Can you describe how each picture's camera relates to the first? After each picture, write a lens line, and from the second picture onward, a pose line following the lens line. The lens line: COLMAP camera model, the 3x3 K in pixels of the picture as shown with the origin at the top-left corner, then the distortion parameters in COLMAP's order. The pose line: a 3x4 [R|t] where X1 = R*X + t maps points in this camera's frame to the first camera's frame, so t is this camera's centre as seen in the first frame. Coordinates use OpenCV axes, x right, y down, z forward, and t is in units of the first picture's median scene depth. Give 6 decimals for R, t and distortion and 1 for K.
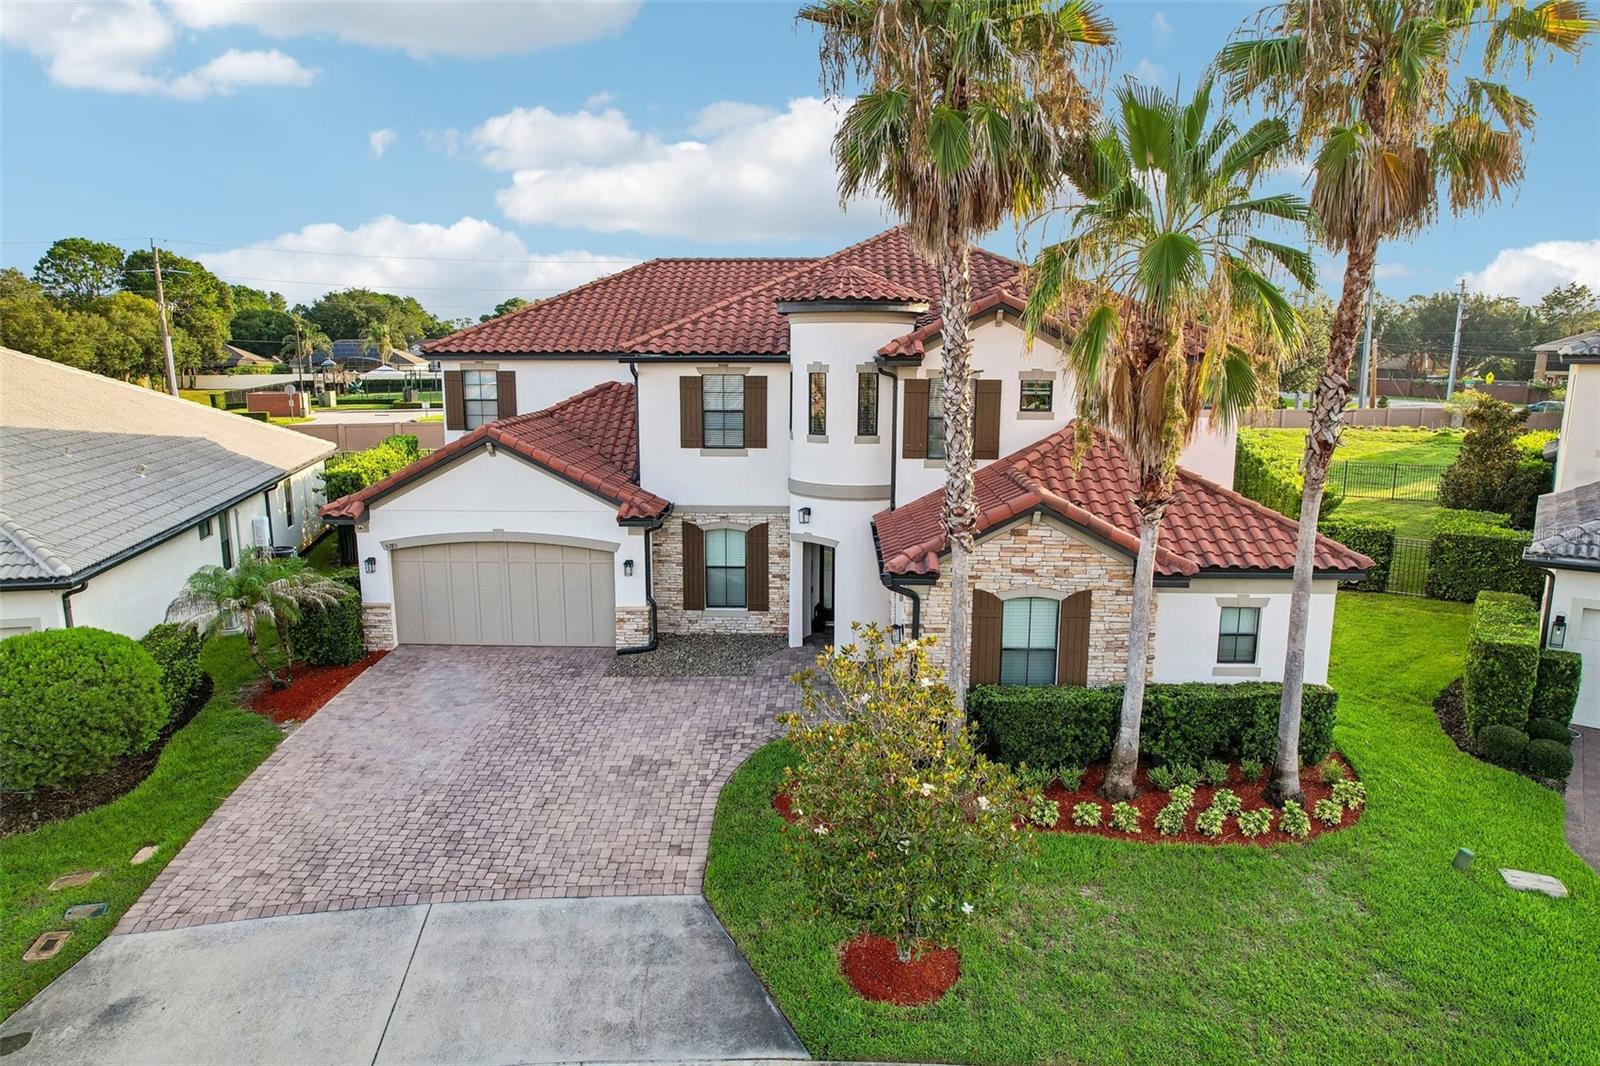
lens RADIAL K [[996.5, 0, 809.1], [0, 996.5, 536.5], [0, 0, 1]] dist [-0.008451, 0.002010]
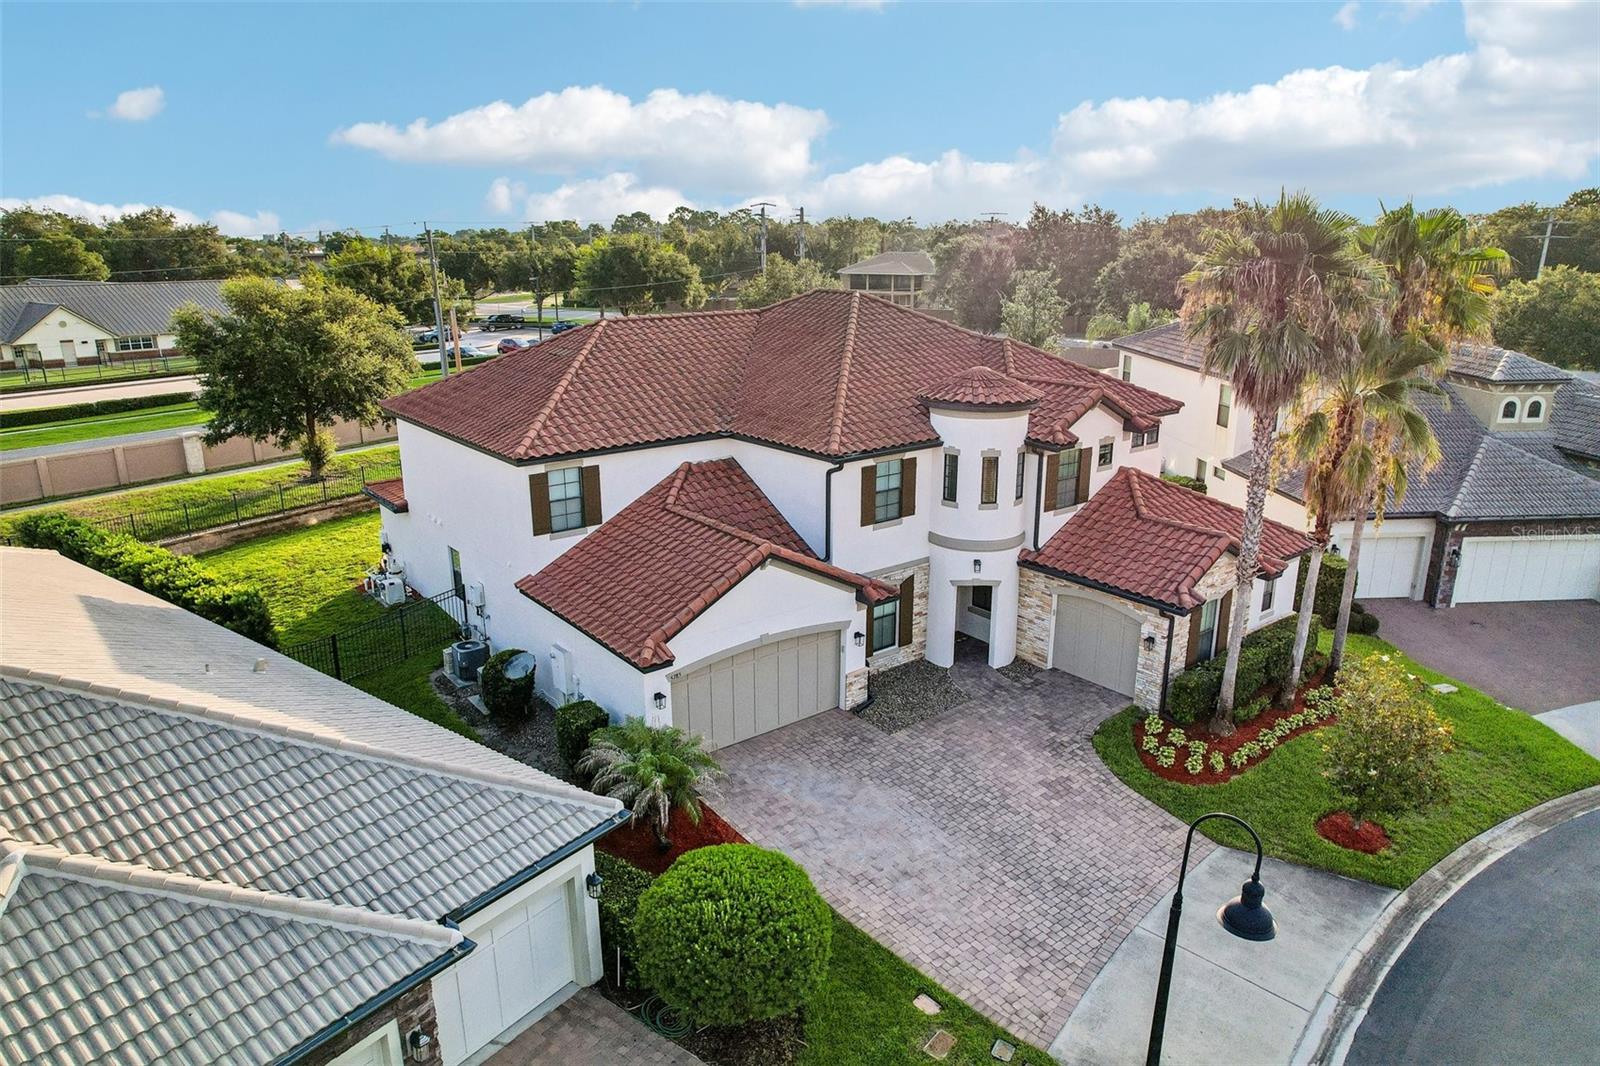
lens RADIAL K [[996.5, 0, 809.1], [0, 996.5, 536.5], [0, 0, 1]] dist [-0.008451, 0.002010]
pose [[0.763001, -0.186504, 0.618907, -0.911682], [0.122503, 0.981841, 0.144848, -0.258305], [-0.634683, -0.034701, 0.771993, 0.145898]]
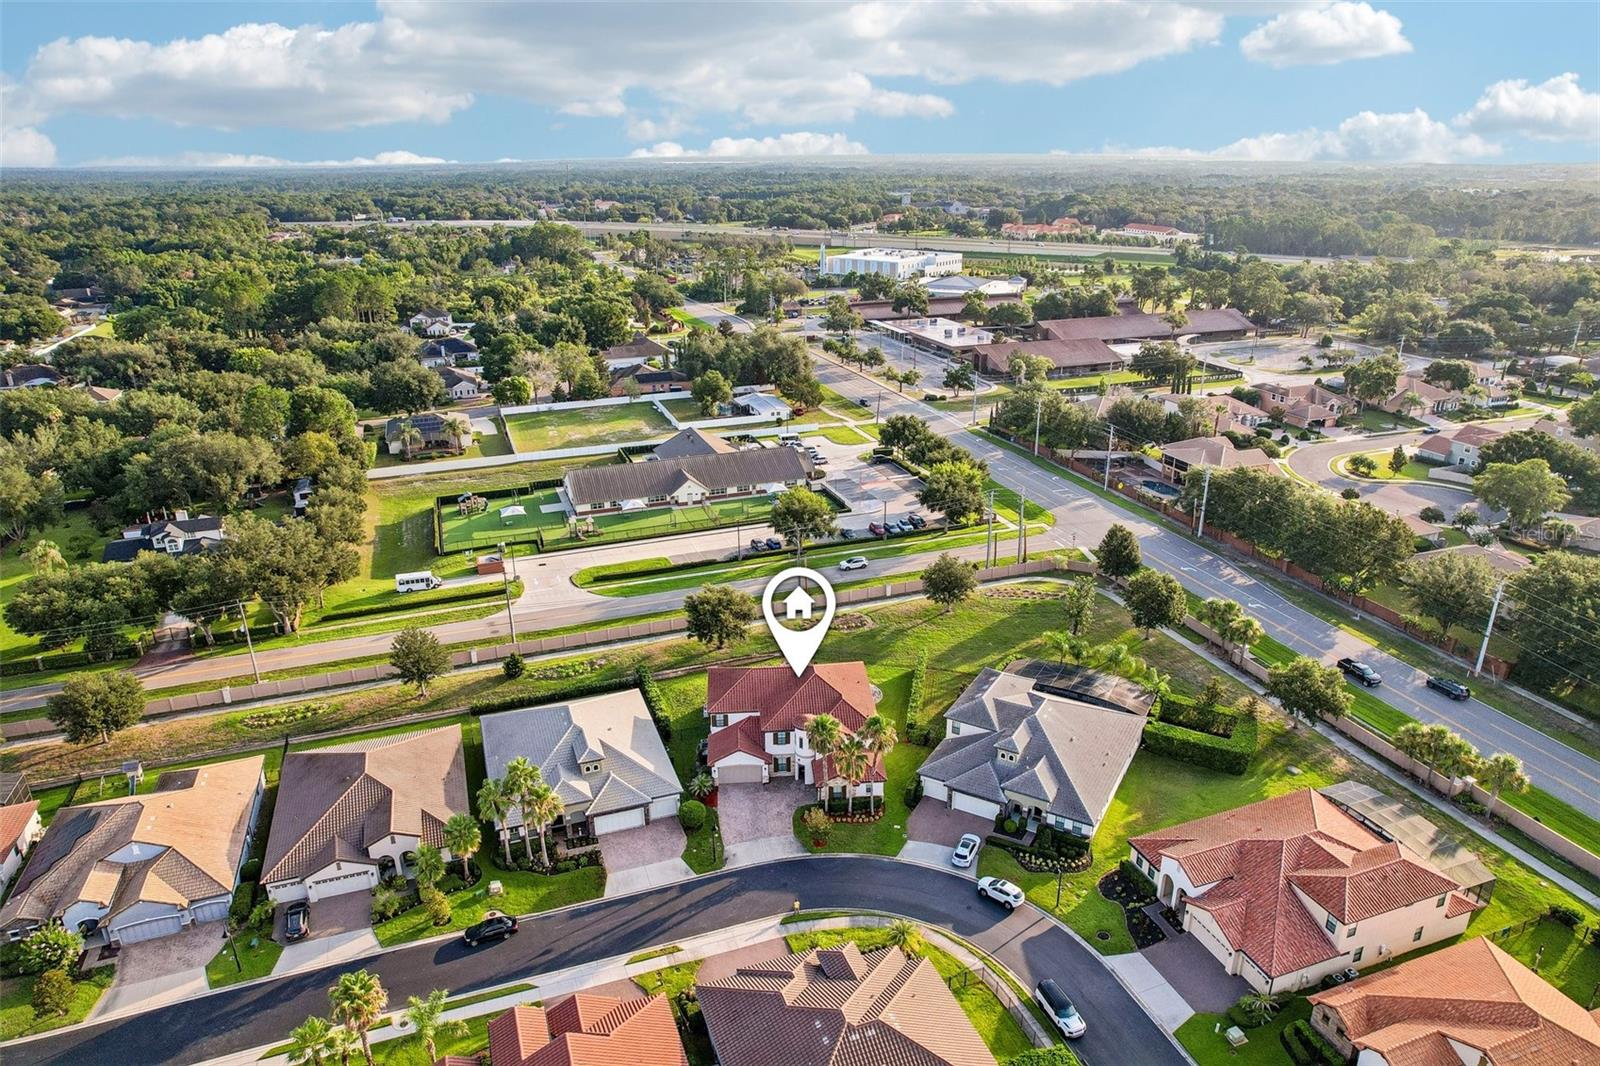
lens RADIAL K [[996.5, 0, 809.1], [0, 996.5, 536.5], [0, 0, 1]] dist [-0.008451, 0.002010]
pose [[0.993581, -0.050056, 0.101448, -0.420721], [0.030562, 0.982204, 0.185312, -2.129425], [-0.108919, -0.181022, 0.977429, -3.915353]]
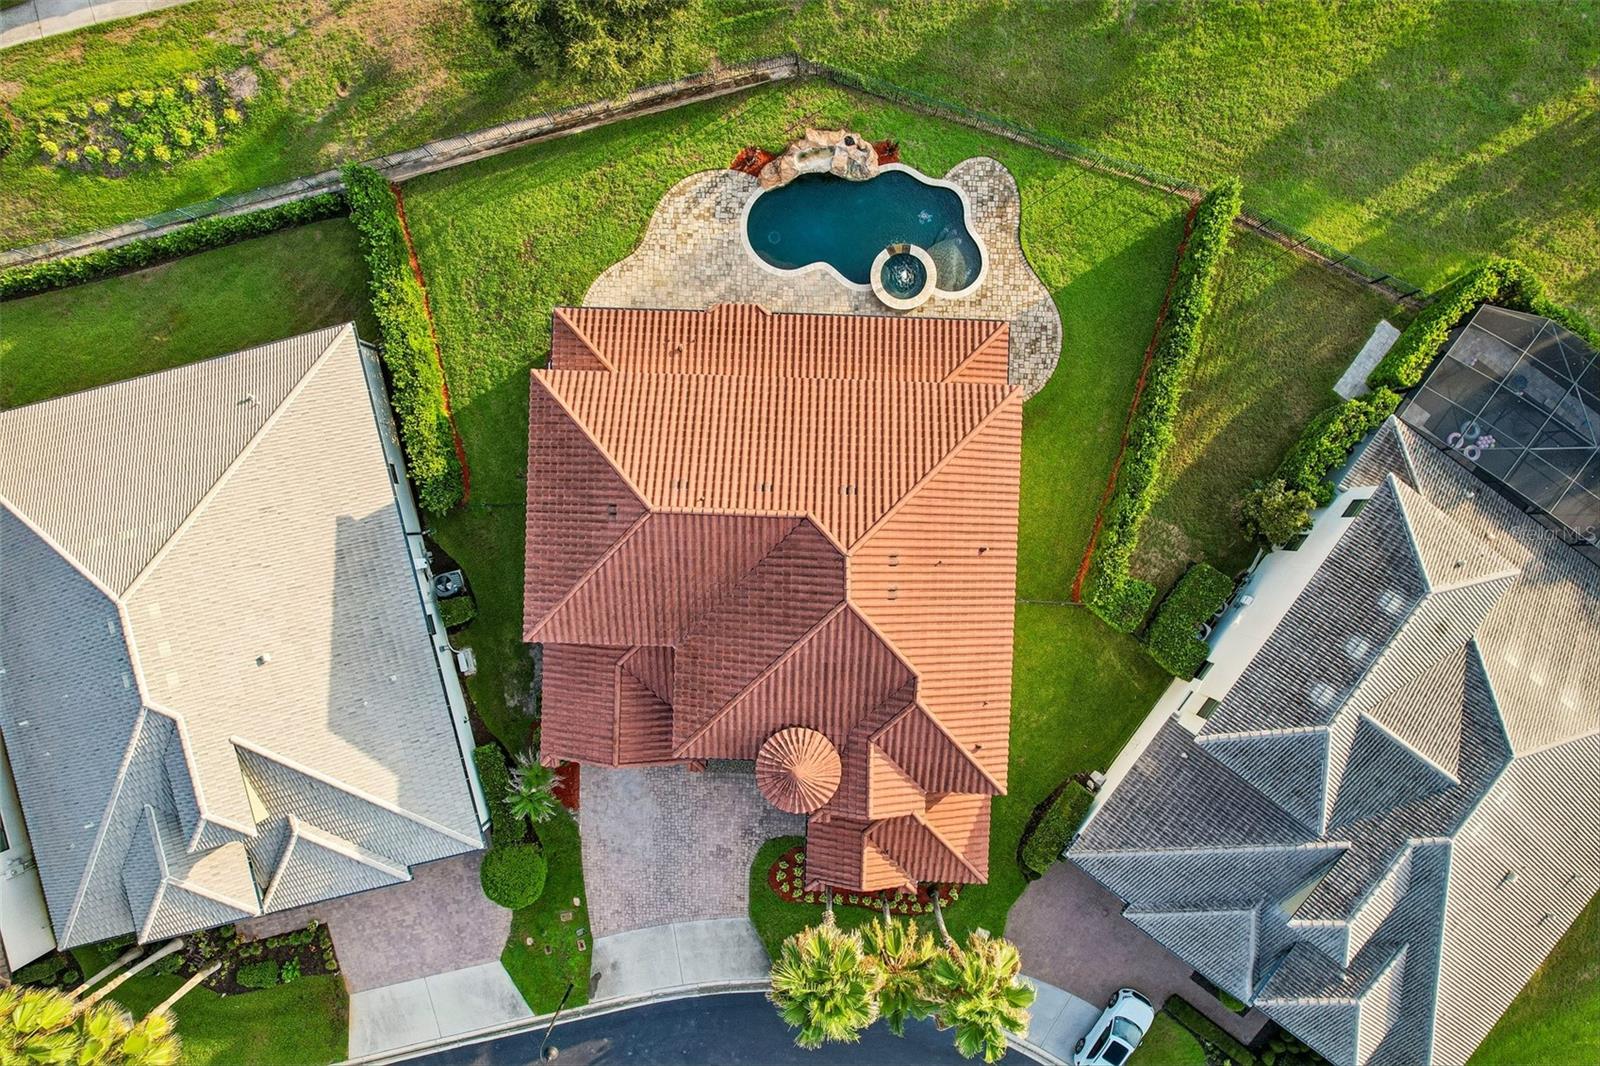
lens RADIAL K [[996.5, 0, 809.1], [0, 996.5, 536.5], [0, 0, 1]] dist [-0.008451, 0.002010]
pose [[0.999974, 0.005456, -0.004729, 0.069250], [0.003721, 0.171848, 0.985117, -2.092567], [0.006188, -0.985108, 0.171823, 1.094997]]
